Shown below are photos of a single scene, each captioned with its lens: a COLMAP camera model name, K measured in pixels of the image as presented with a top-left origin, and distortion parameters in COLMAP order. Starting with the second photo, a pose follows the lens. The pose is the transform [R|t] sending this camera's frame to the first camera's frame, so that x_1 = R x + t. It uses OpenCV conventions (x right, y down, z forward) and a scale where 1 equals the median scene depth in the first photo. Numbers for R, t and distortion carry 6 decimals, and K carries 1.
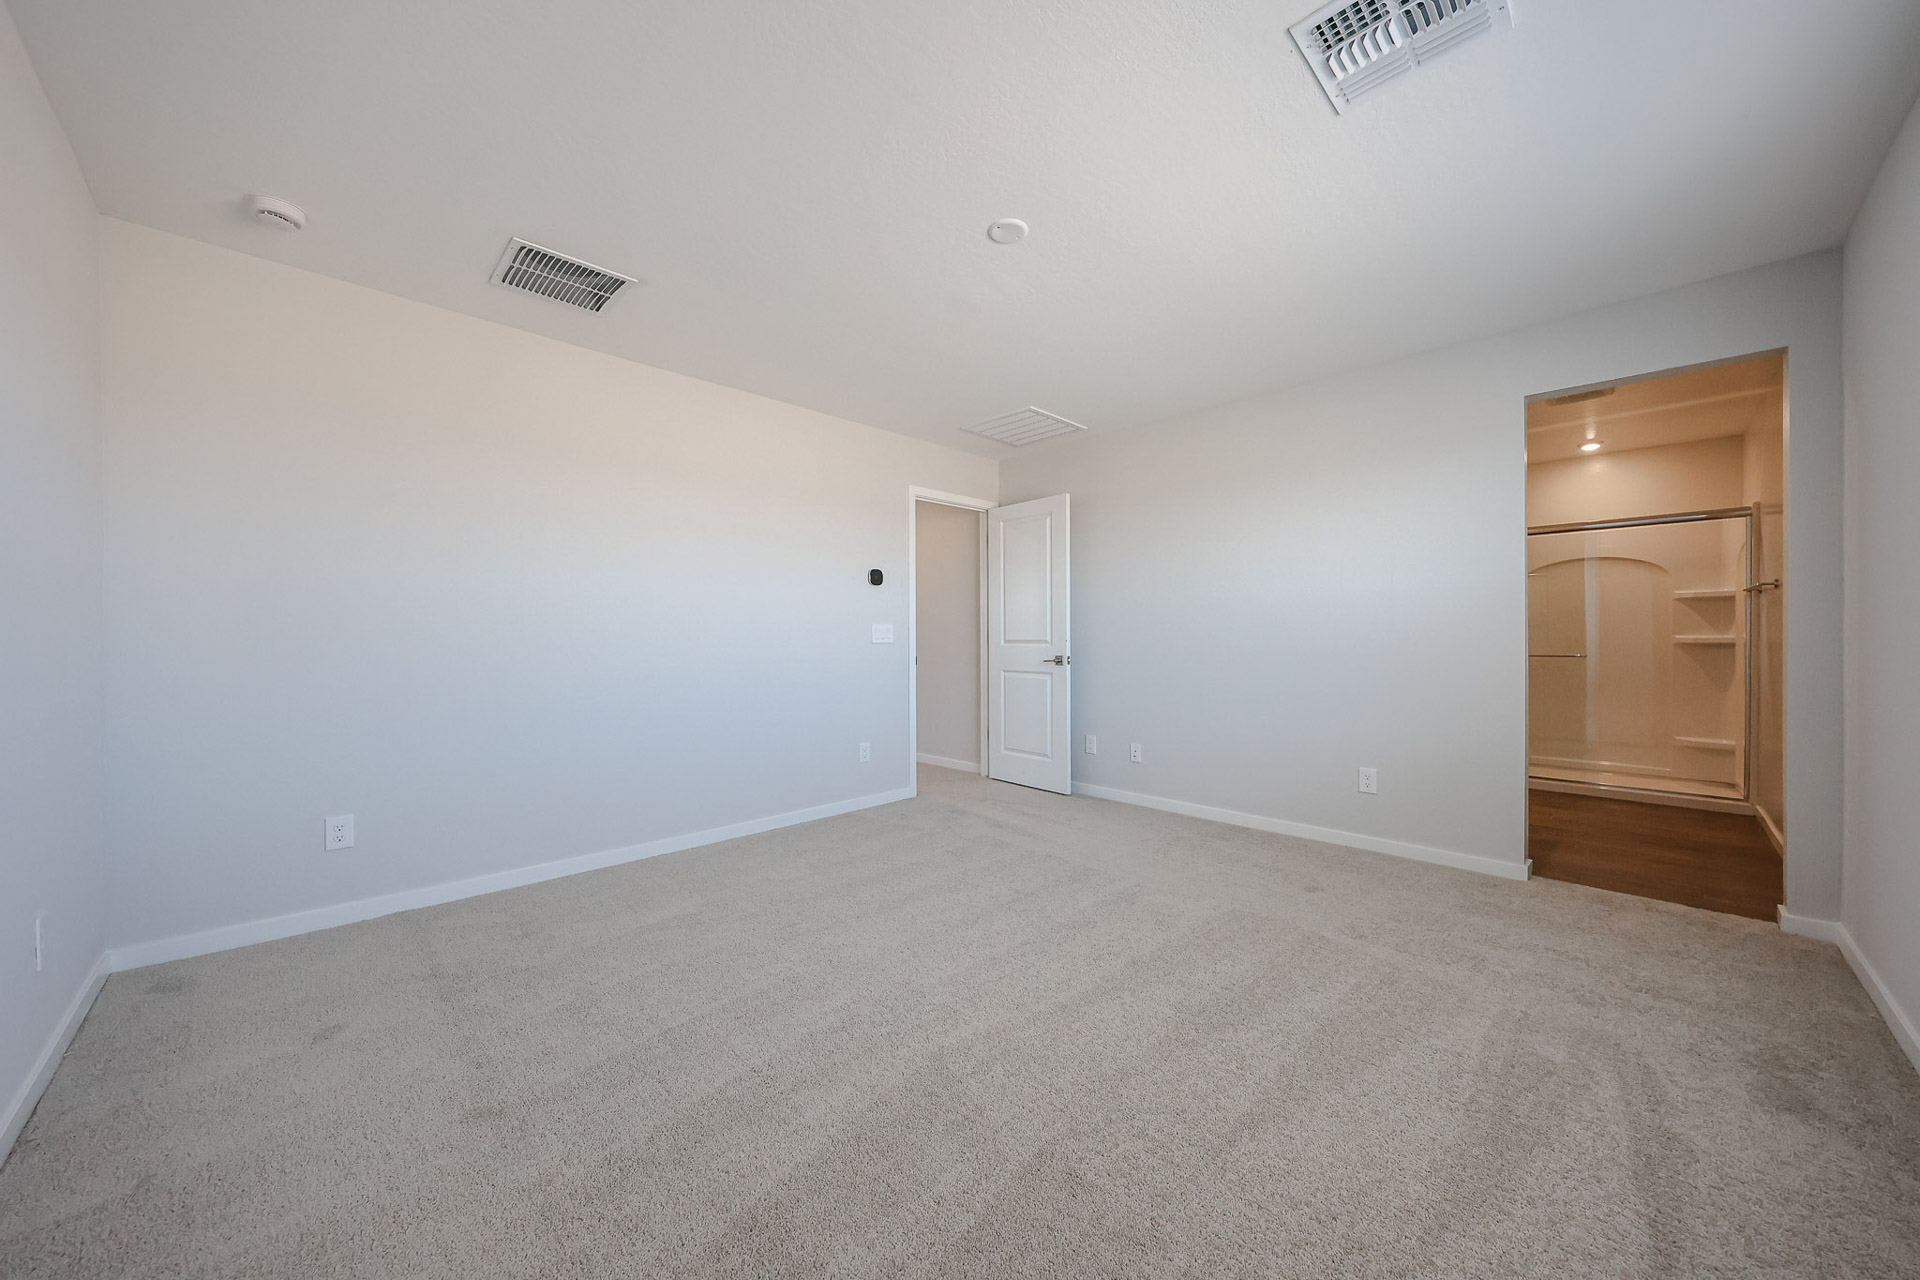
lens RADIAL K [[681.6, 0, 954.5], [0, 681.6, 640.9], [0, 0, 1]] dist [0.000148, -0.000069]
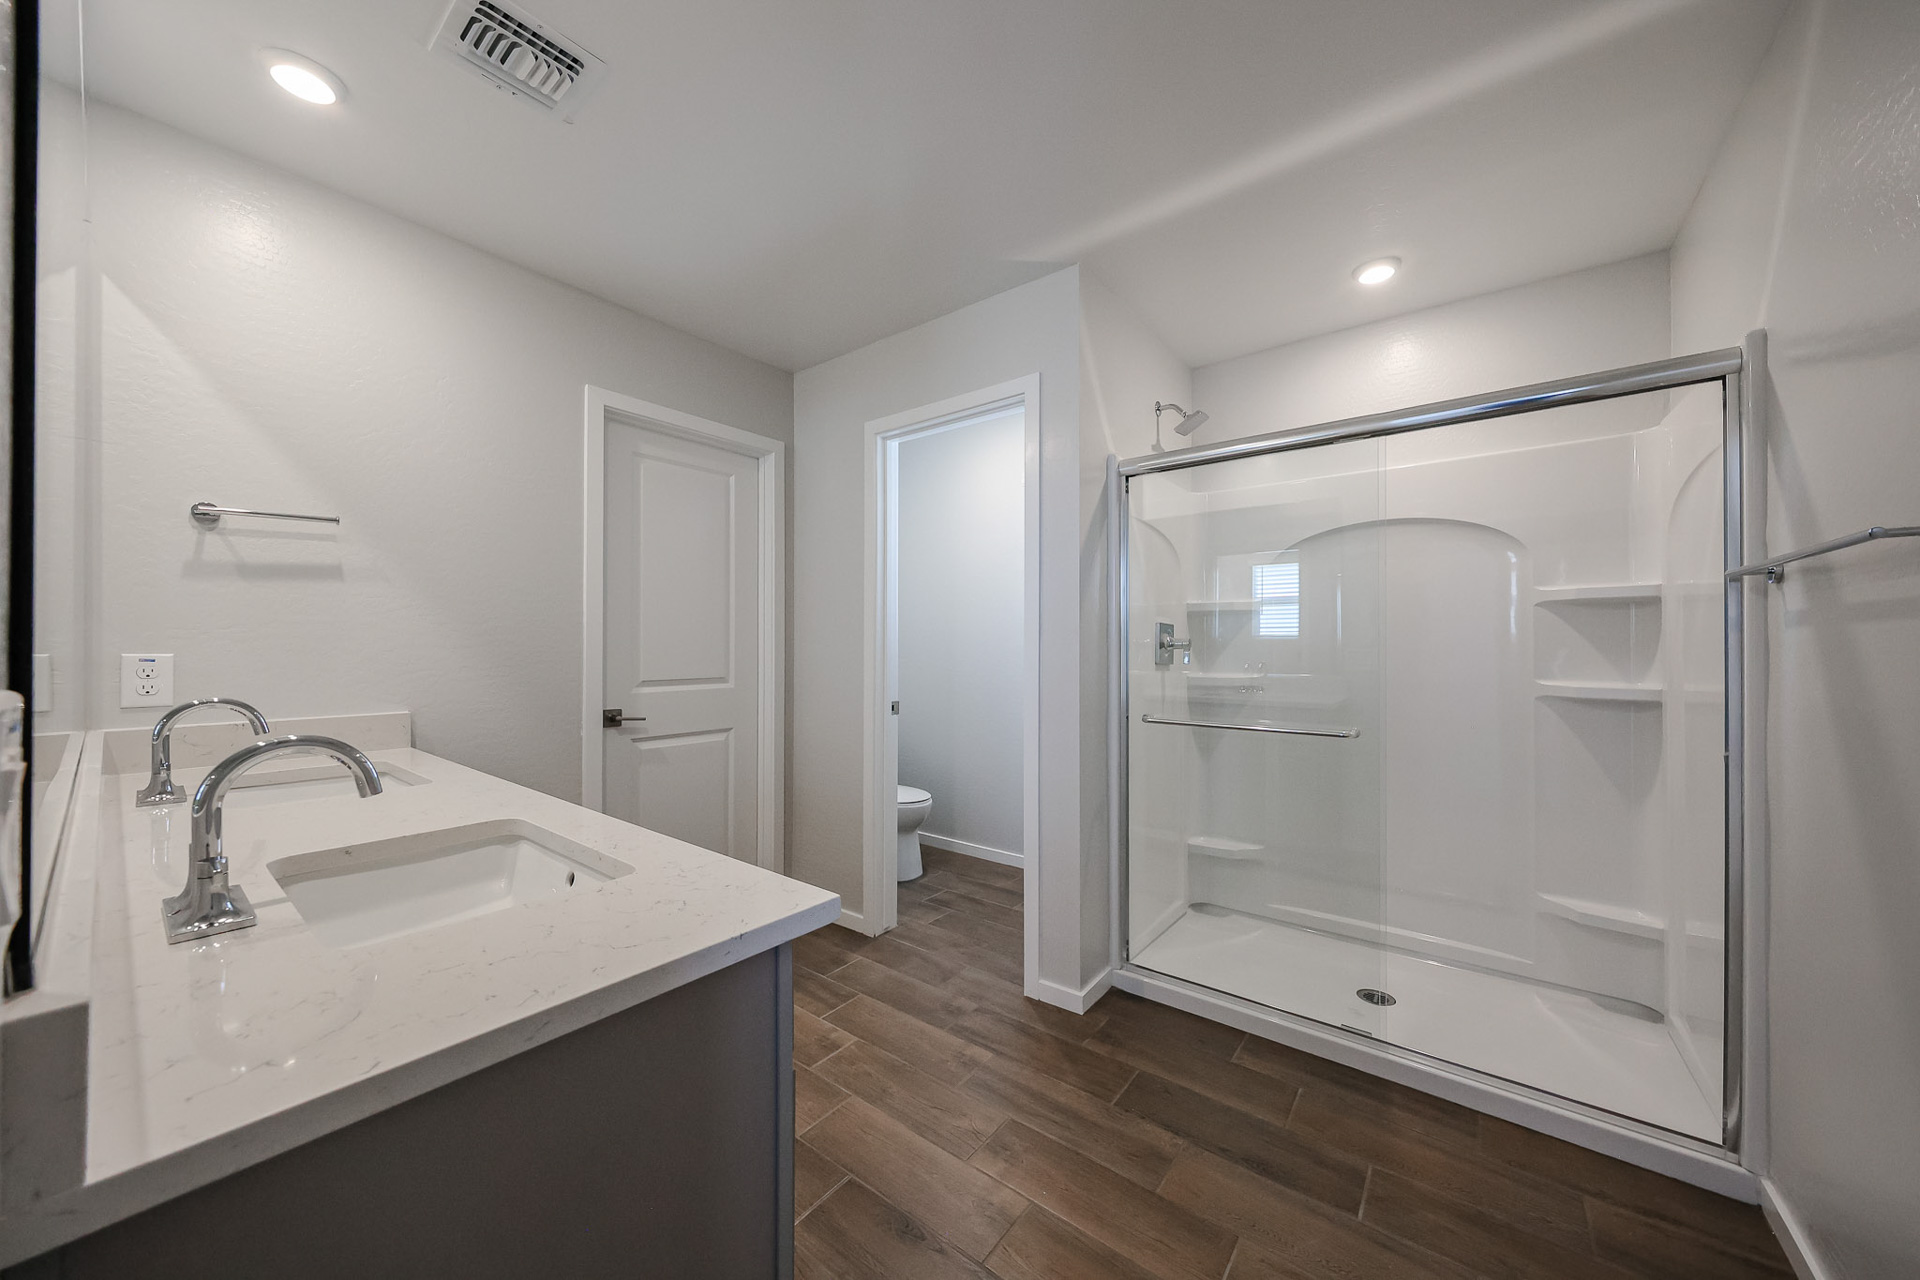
lens RADIAL K [[677.5, 0, 960.5], [0, 677.5, 641.9], [0, 0, 1]] dist [0.001026, 0.000286]
pose [[0.990719, 0.001691, 0.135913, 0.617891], [-0.000118, 0.999933, -0.011583, -0.029806], [-0.135924, 0.011459, 0.990653, 0.610784]]
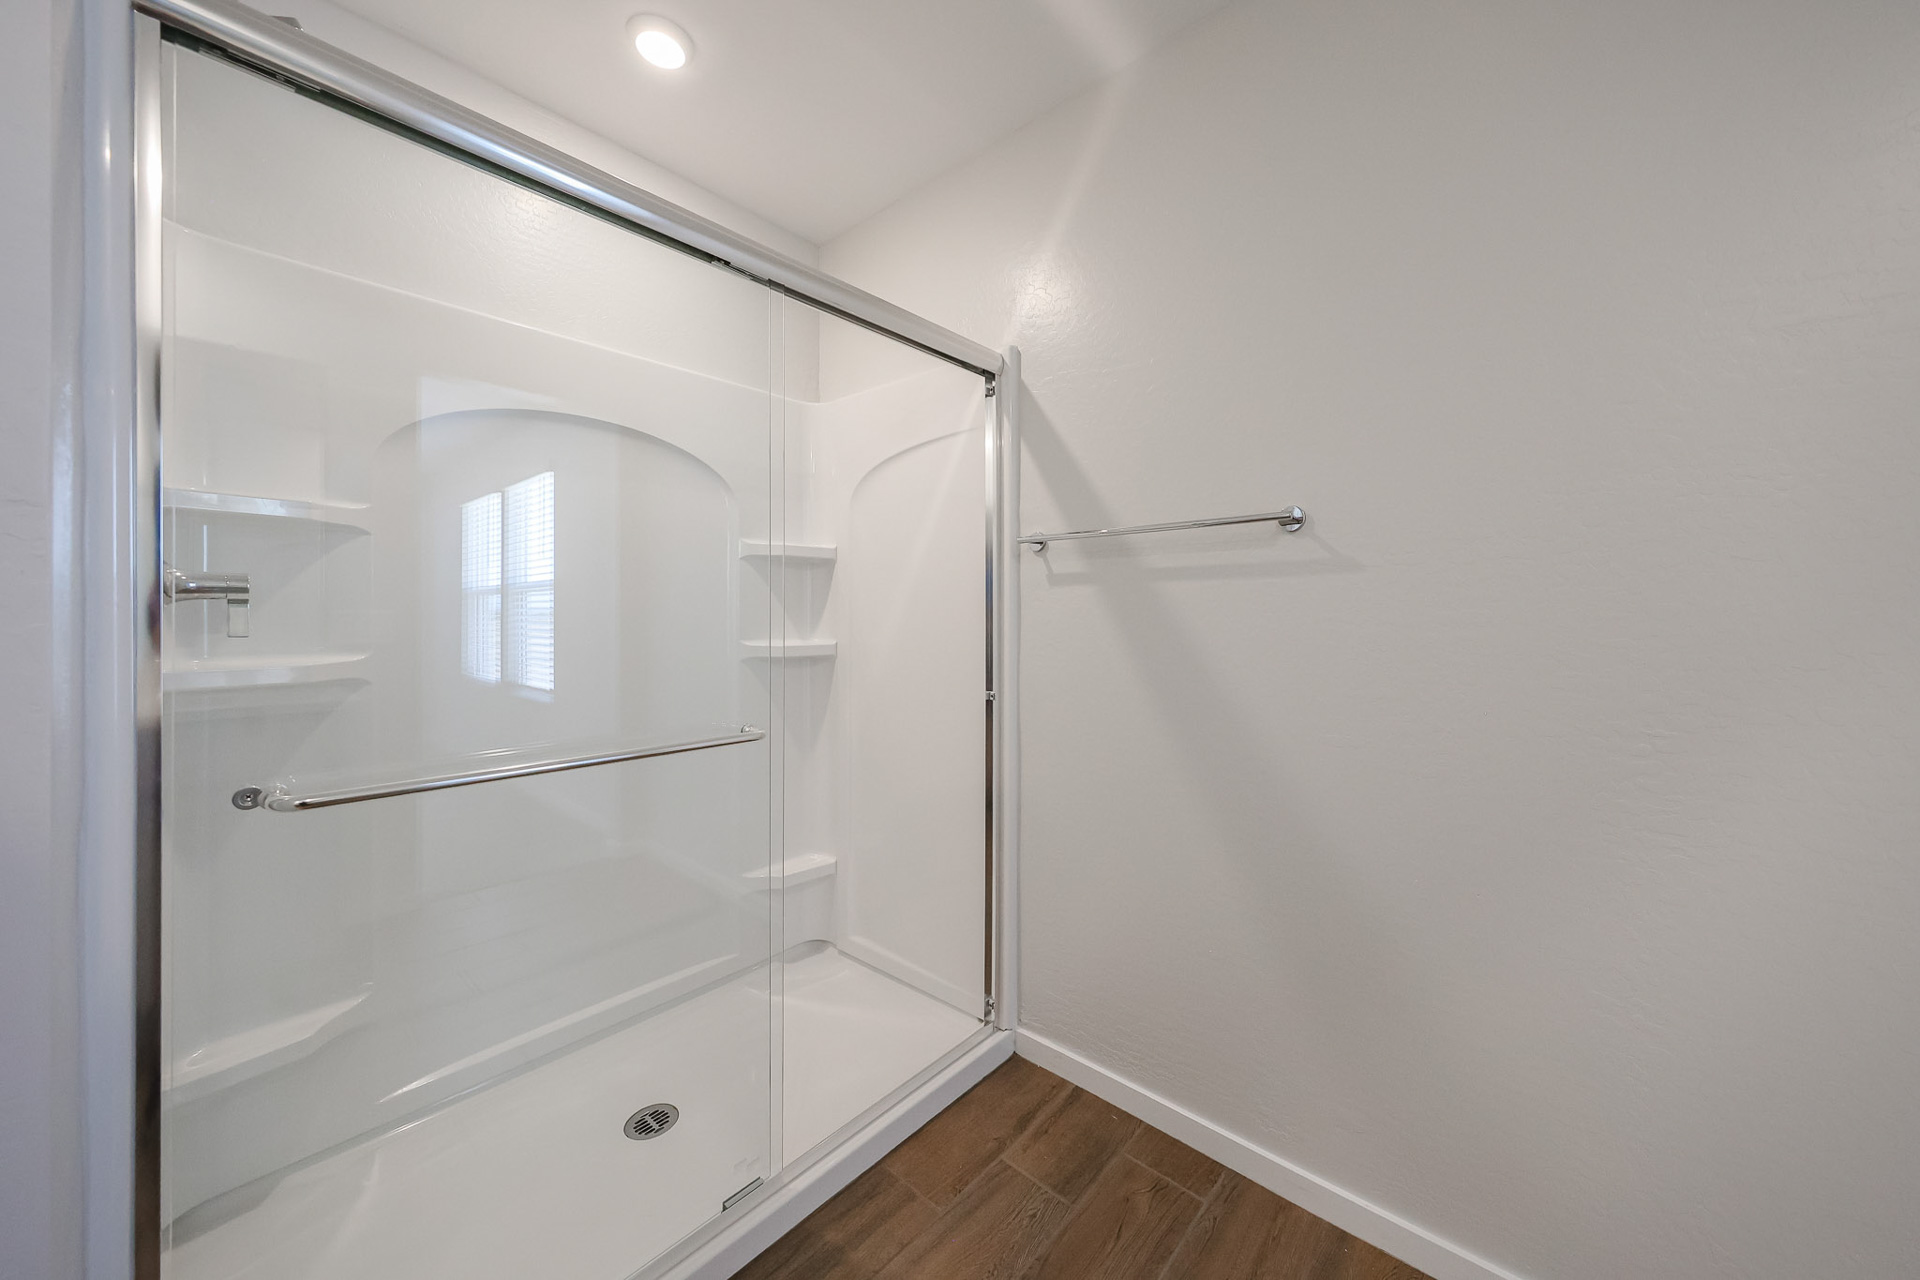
lens RADIAL K [[679.6, 0, 957.3], [0, 679.6, 624.3], [0, 0, 1]] dist [0.000373, 0.000037]
pose [[-0.071138, -0.009620, 0.997420, 0.644448], [0.010808, 0.999887, 0.010415, -0.021929], [-0.997408, 0.011521, -0.071026, 0.932486]]
